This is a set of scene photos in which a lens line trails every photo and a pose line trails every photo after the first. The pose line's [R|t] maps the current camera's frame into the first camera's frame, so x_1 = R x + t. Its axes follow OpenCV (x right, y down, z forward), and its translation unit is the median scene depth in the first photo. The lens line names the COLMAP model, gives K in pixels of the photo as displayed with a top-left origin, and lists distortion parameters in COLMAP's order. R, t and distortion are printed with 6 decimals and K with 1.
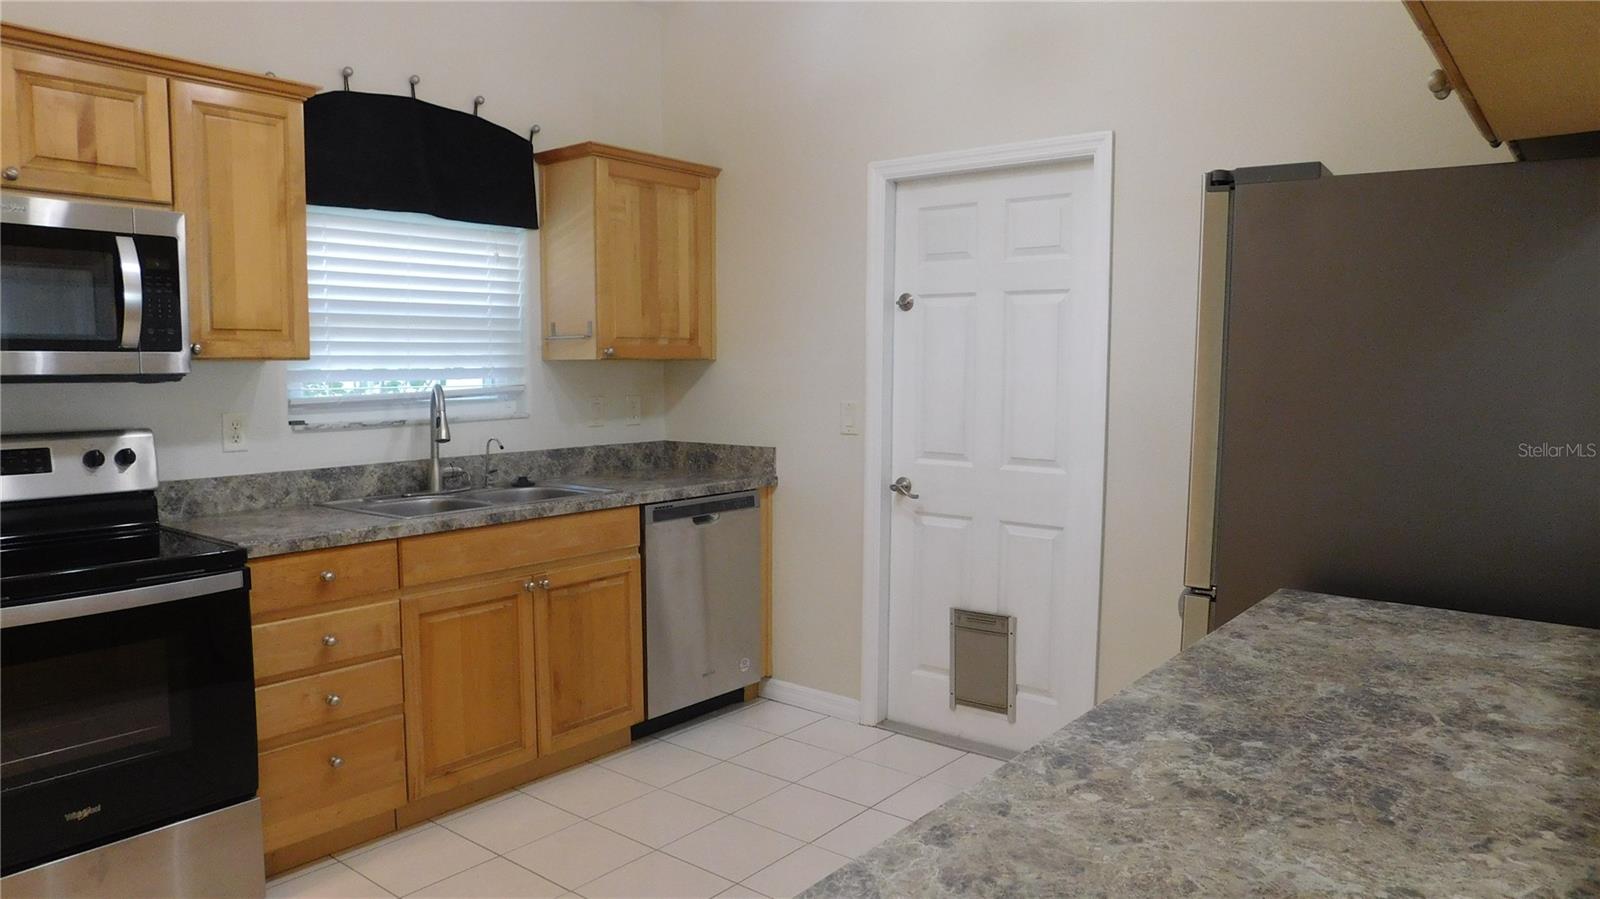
lens RADIAL K [[1054.1, 0, 795.2], [0, 1054.1, 445.2], [0, 0, 1]] dist [-0.082523, 0.063126]
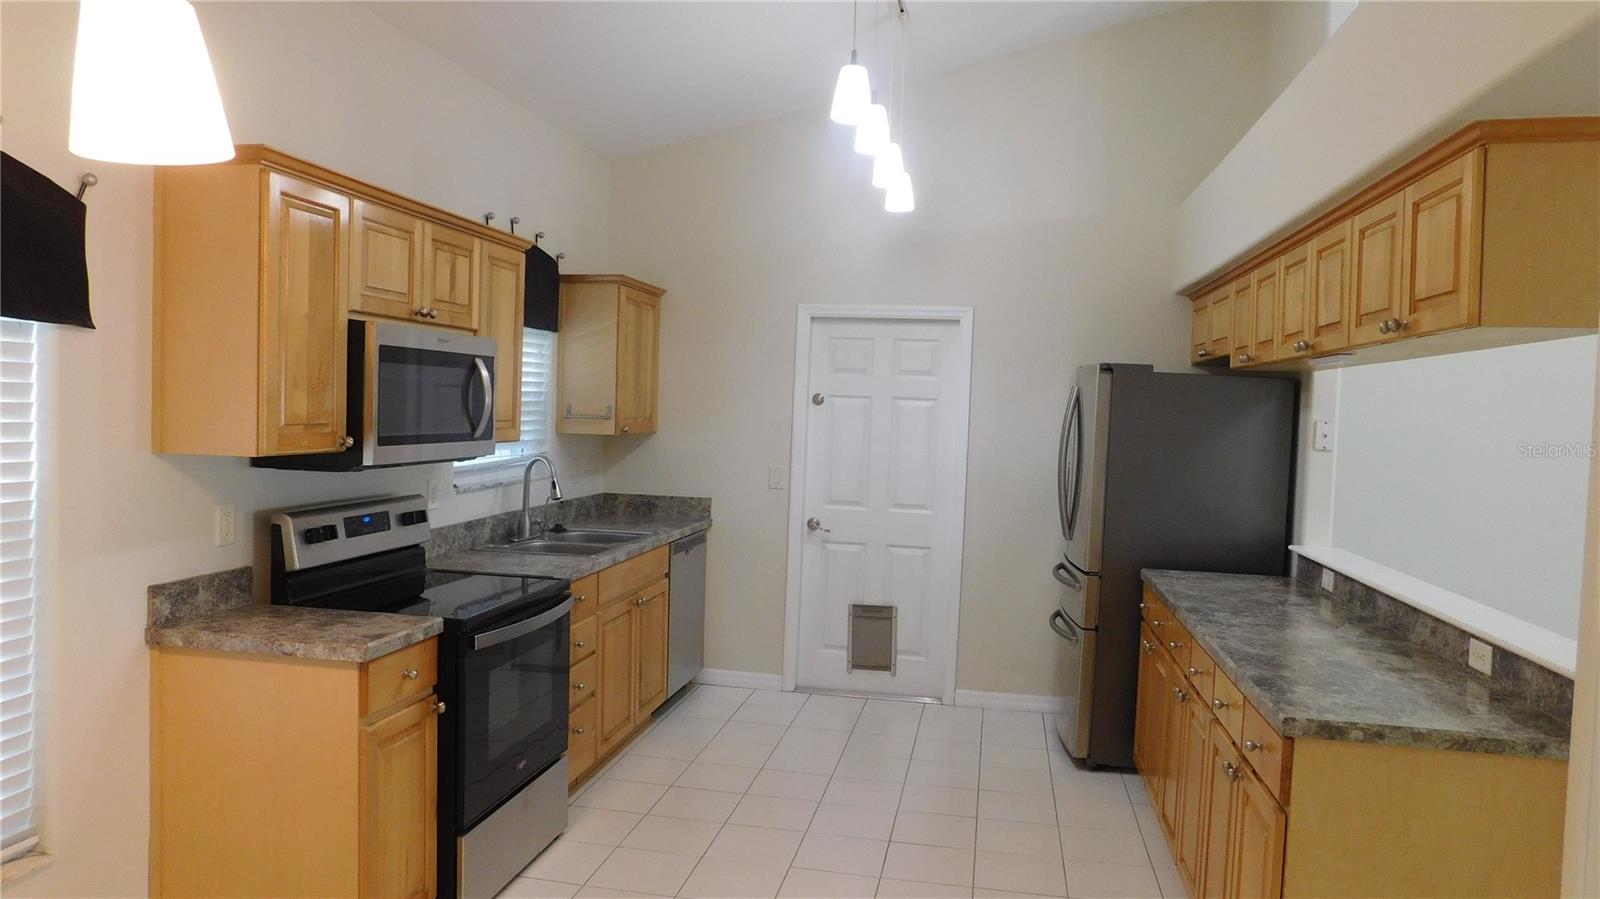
lens RADIAL K [[1054.1, 0, 795.2], [0, 1054.1, 445.2], [0, 0, 1]] dist [-0.082523, 0.063126]
pose [[0.882845, 0.010111, 0.469556, -0.632529], [0.004704, 0.999528, -0.030367, -0.027285], [-0.469642, 0.029018, 0.882380, -0.297451]]
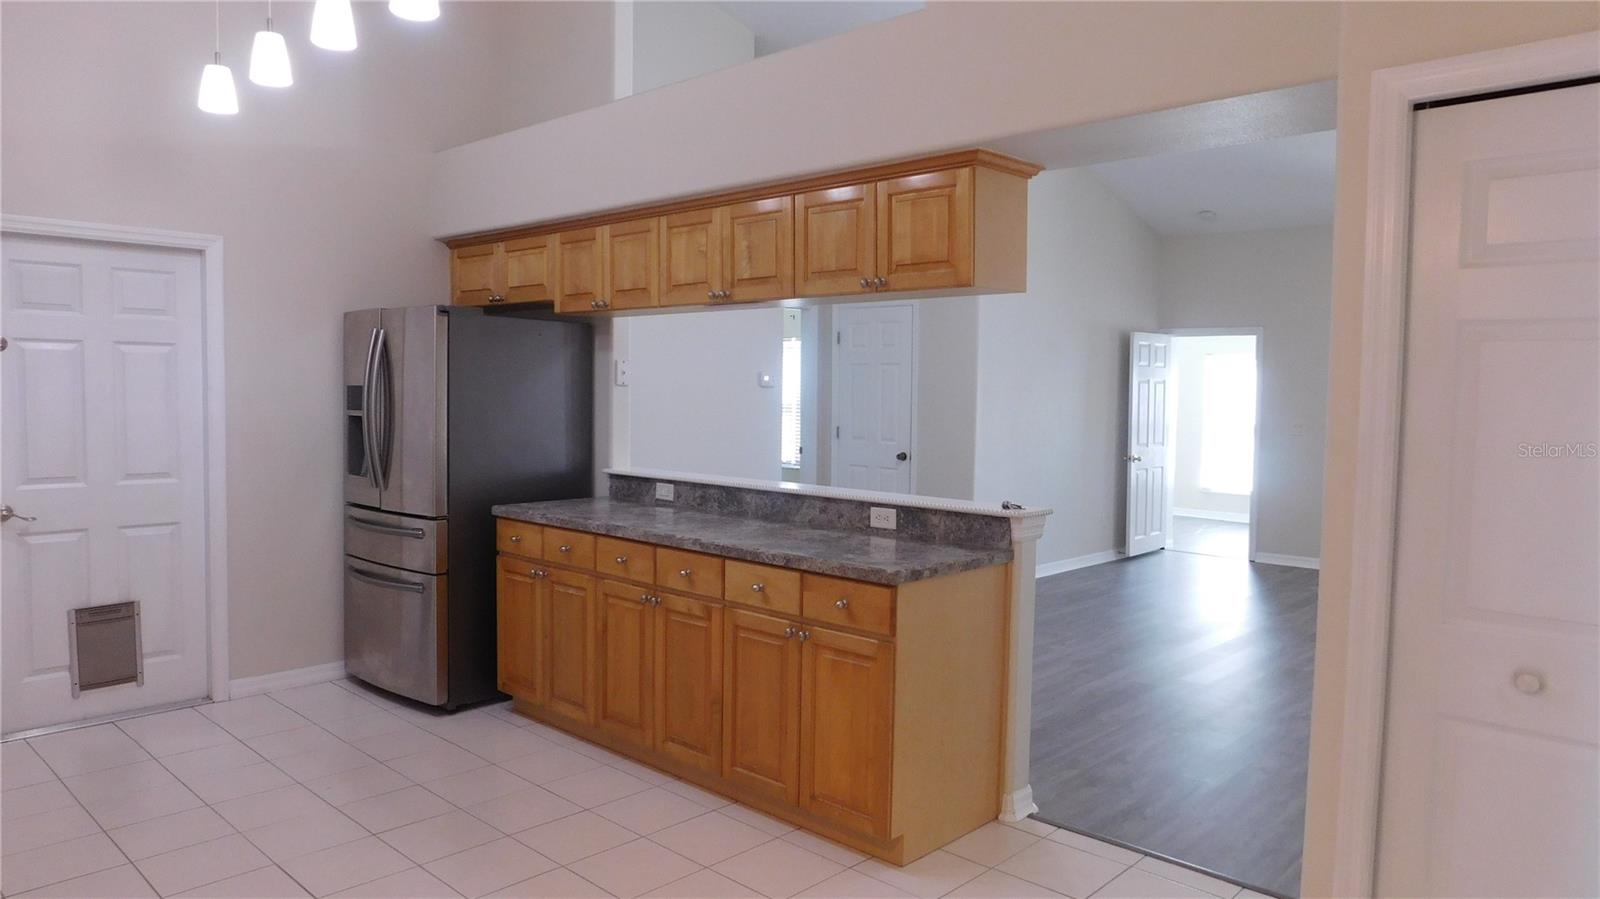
lens RADIAL K [[1054.1, 0, 795.2], [0, 1054.1, 445.2], [0, 0, 1]] dist [-0.082523, 0.063126]
pose [[0.073508, -0.057171, 0.995655, -0.915915], [0.066476, 0.996416, 0.052307, -0.032585], [-0.995077, 0.062342, 0.077045, 0.107180]]
